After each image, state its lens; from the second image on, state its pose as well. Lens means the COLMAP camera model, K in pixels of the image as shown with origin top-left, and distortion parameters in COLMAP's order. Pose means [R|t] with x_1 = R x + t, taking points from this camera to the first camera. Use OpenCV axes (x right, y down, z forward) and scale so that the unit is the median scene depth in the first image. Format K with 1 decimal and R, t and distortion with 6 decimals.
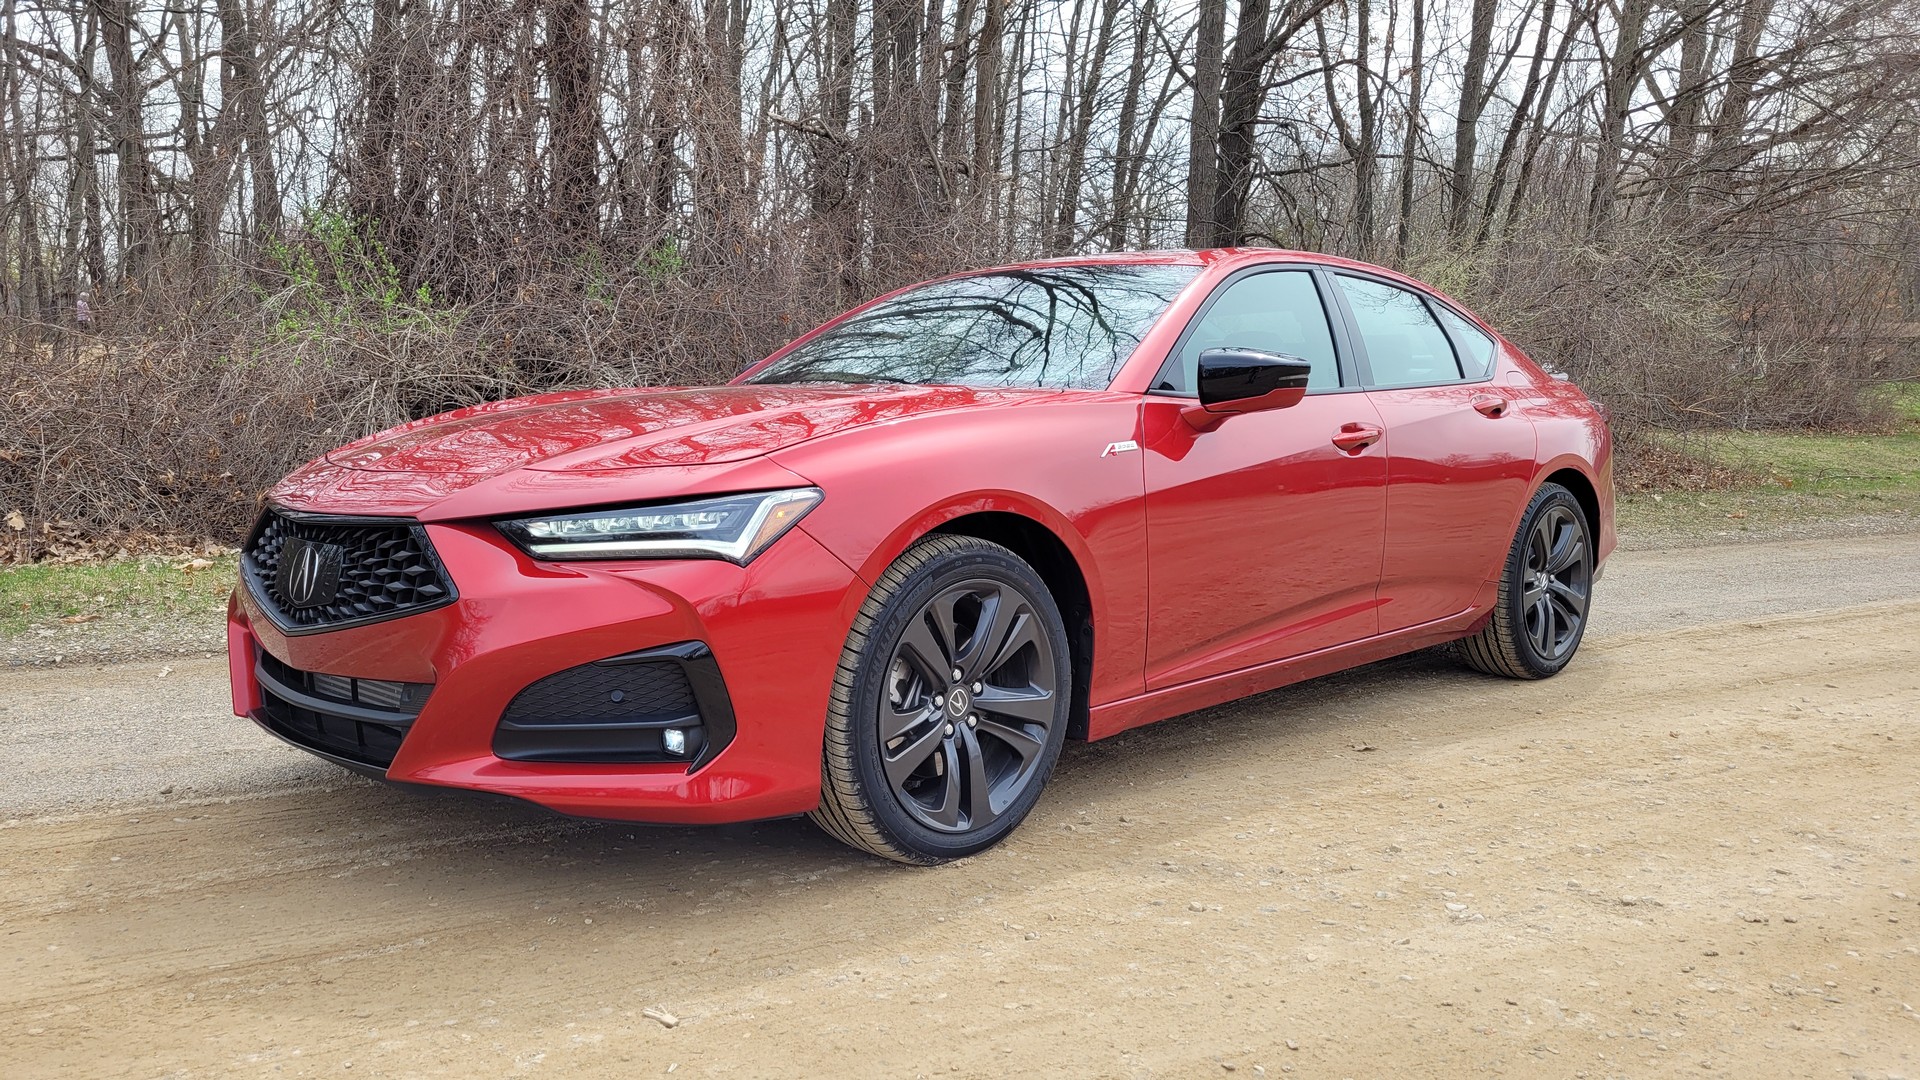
lens RADIAL K [[1431.7, 0, 931.5], [0, 1431.7, 528.6], [0, 0, 1]] dist [0.066971, -0.053640]
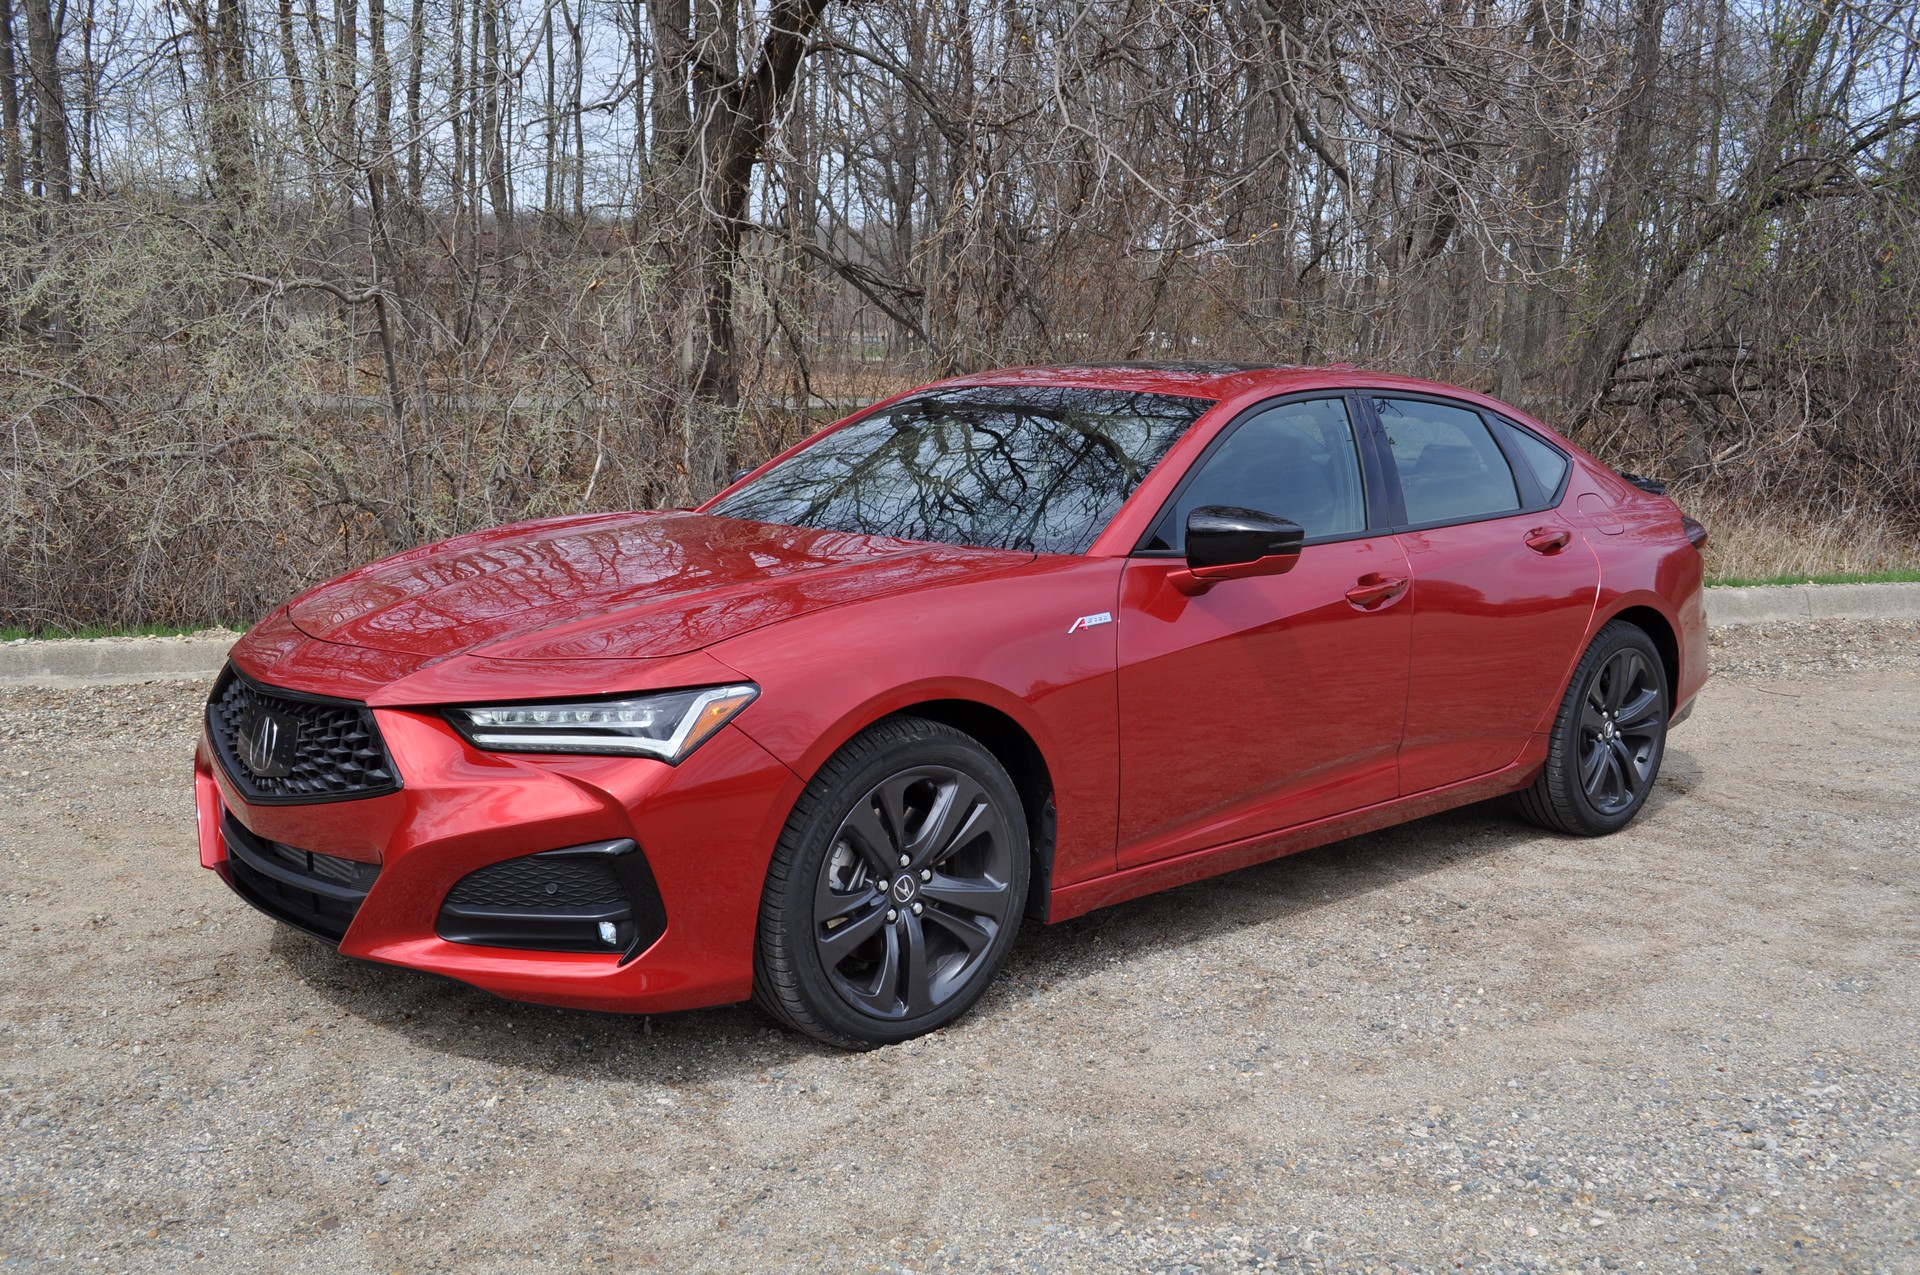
lens RADIAL K [[1776.8, 0, 950.7], [0, 1776.8, 650.7], [0, 0, 1]] dist [-0.056435, 0.000000]
pose [[0.998489, 0.025758, -0.048541, 0.106541], [-0.022759, 0.997857, 0.061349, -0.118901], [0.050017, -0.060151, 0.996935, -0.205931]]
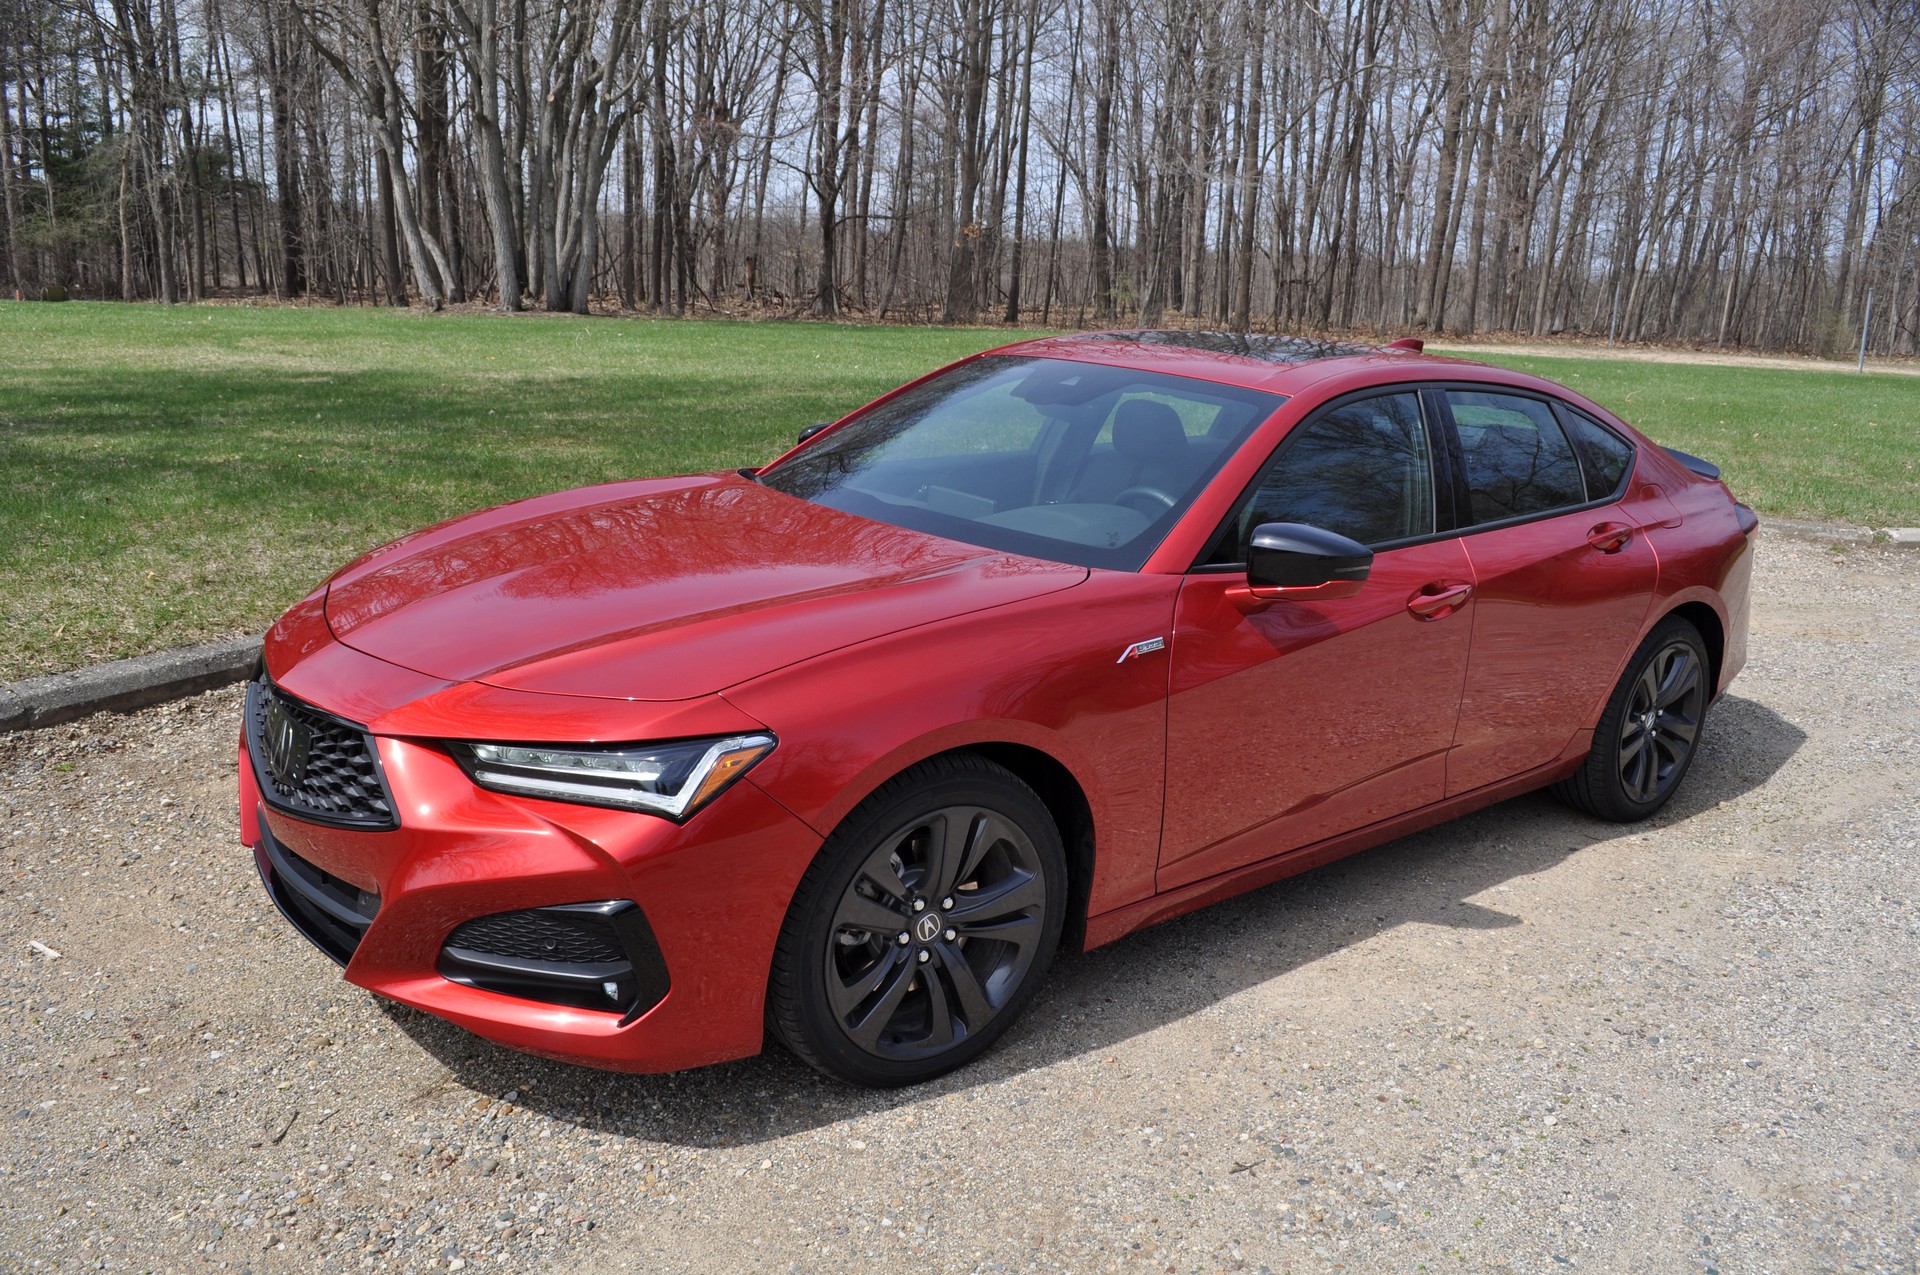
lens RADIAL K [[1494.2, 0, 951.0], [0, 1494.2, 650.6], [0, 0, 1]] dist [-0.086774, 0.014769]
pose [[0.992405, 0.077642, -0.095417, 0.112504], [-0.061018, 0.984199, 0.166220, -0.226250], [0.106815, -0.159135, 0.981461, 0.067603]]
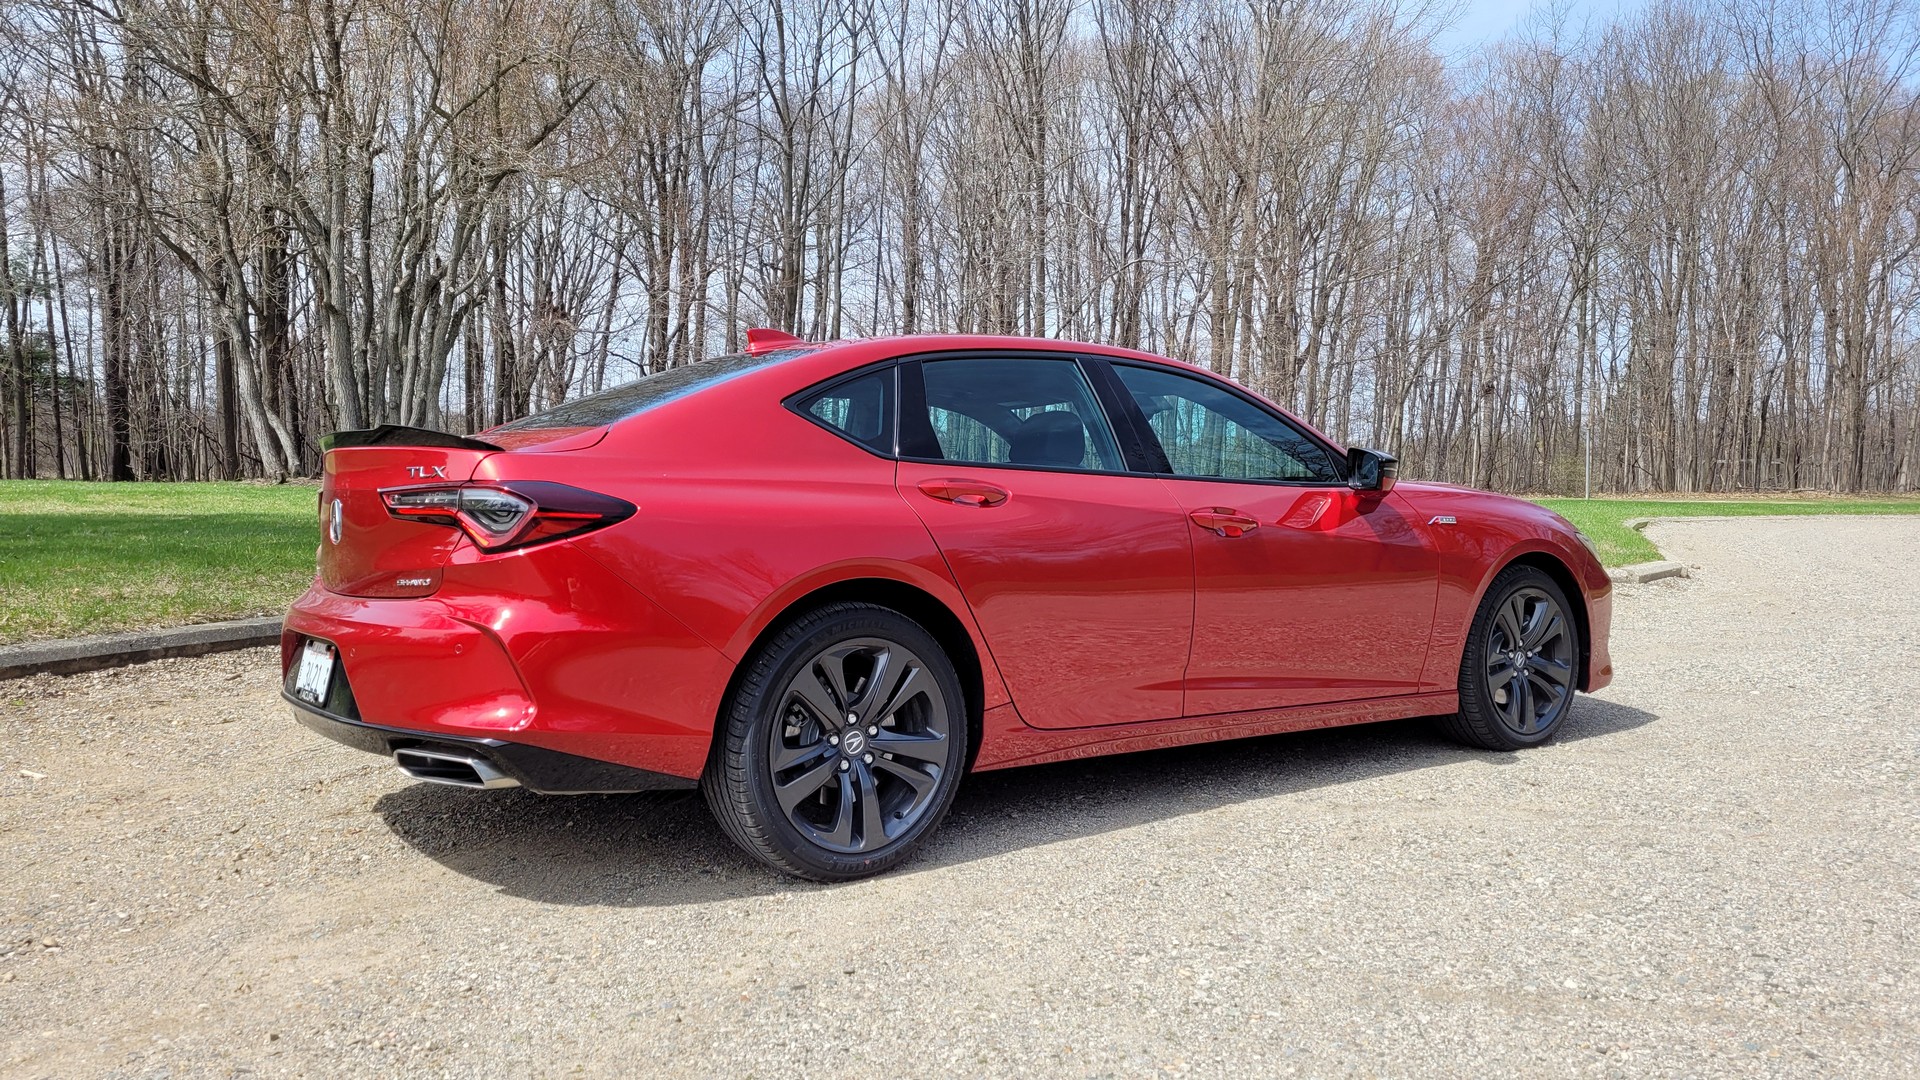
lens RADIAL K [[1431.7, 0, 930.3], [0, 1431.7, 519.2], [0, 0, 1]] dist [0.066971, -0.053640]
pose [[0.999598, 0.027060, -0.008456, 0.289674], [-0.027432, 0.998491, -0.047583, 0.003602], [0.007156, 0.047796, 0.998831, -0.504282]]
